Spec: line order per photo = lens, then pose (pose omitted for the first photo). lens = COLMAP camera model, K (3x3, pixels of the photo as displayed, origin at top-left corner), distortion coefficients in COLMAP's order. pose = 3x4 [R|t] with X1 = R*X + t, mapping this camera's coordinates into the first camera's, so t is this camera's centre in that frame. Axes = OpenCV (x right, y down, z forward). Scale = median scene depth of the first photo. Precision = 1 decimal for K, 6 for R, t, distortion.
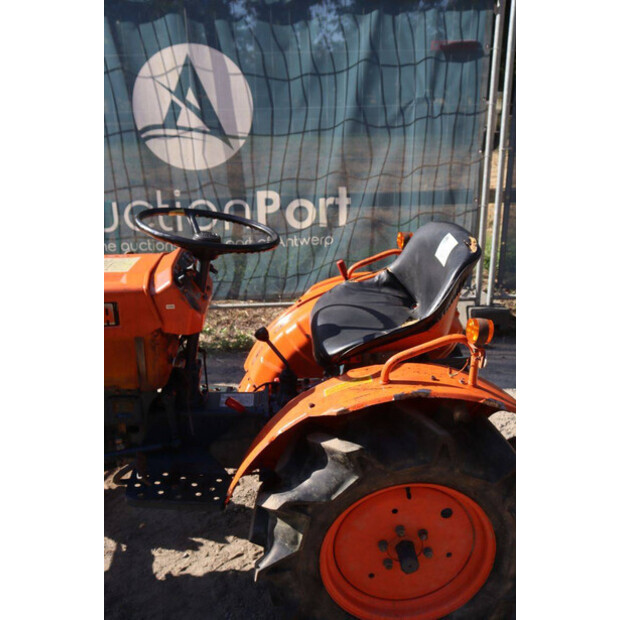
lens RADIAL K [[622.2, 0, 310.0], [0, 622.2, 310.0], [0, 0, 1]] dist [-0.043732, 0.013670]
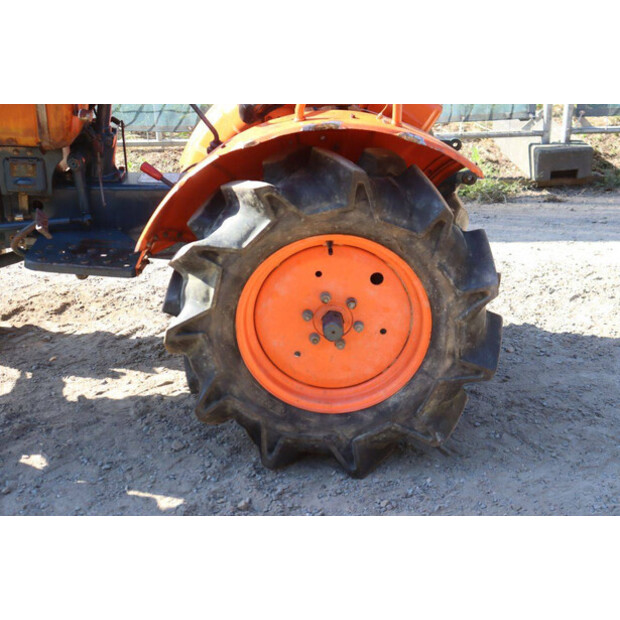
lens RADIAL K [[1060.3, 0, 310.0], [0, 1060.3, 310.0], [0, 0, 1]] dist [0.174410, 0.051404]
pose [[0.998273, 0.013799, -0.057105, 0.182920], [-0.010105, 0.997868, 0.064472, 0.236320], [0.057873, -0.063784, 0.996284, -0.480789]]
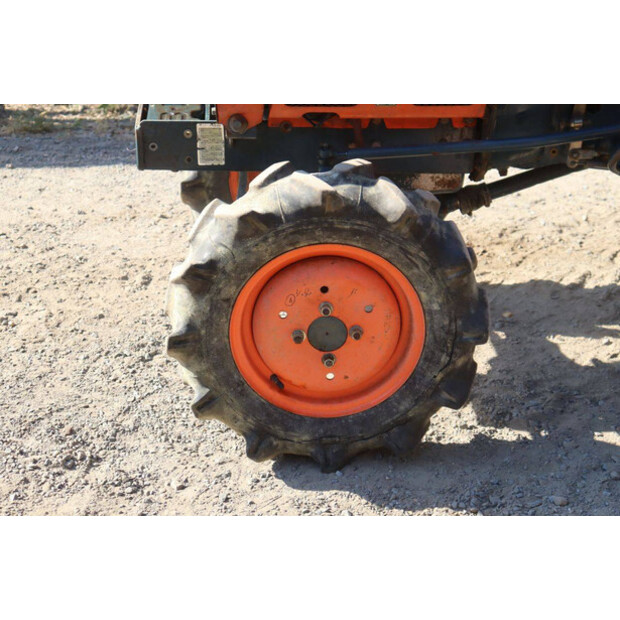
lens RADIAL K [[1390.5, 0, 310.0], [0, 1390.5, 310.0], [0, 0, 1]] dist [0.308922, 0.265741]
pose [[0.999987, -0.001435, -0.004990, -0.579224], [0.001843, 0.996569, 0.082748, 0.280858], [0.004854, -0.082756, 0.996558, -0.526091]]
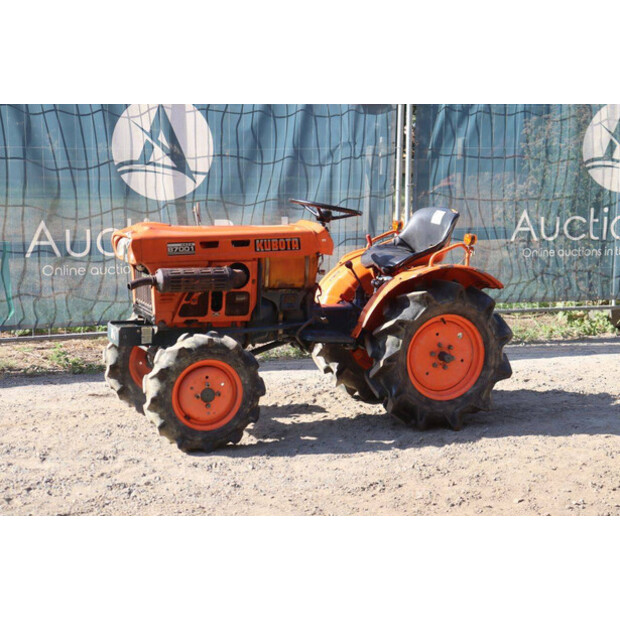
lens RADIAL K [[1212.6, 0, 310.0], [0, 1212.6, 310.0], [0, 0, 1]] dist [0.267756, 0.069817]
pose [[0.944765, -0.031145, 0.326265, -1.346357], [0.093337, 0.979822, -0.176742, 0.785021], [-0.314176, 0.197432, 0.928608, -2.248219]]
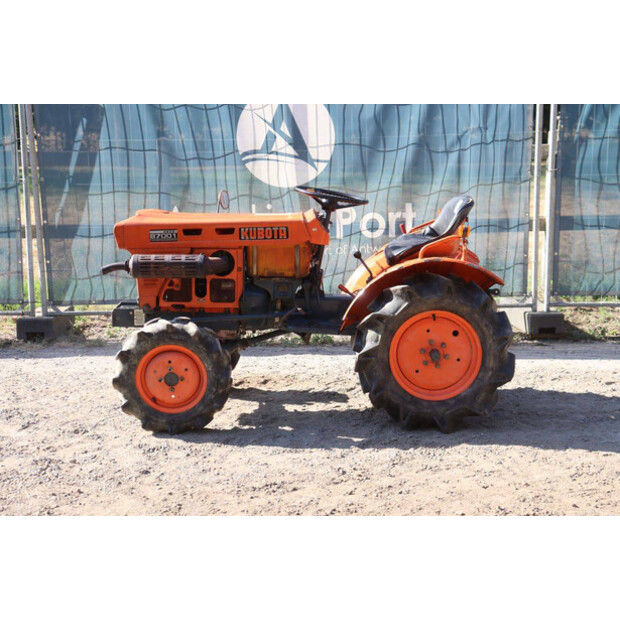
lens RADIAL K [[1060.3, 0, 310.0], [0, 1060.3, 310.0], [0, 0, 1]] dist [0.174410, 0.051404]
pose [[0.998362, 0.006420, -0.056851, -0.037982], [-0.015676, 0.986353, -0.163897, 0.694848], [0.055023, 0.164520, 0.984838, -1.986751]]
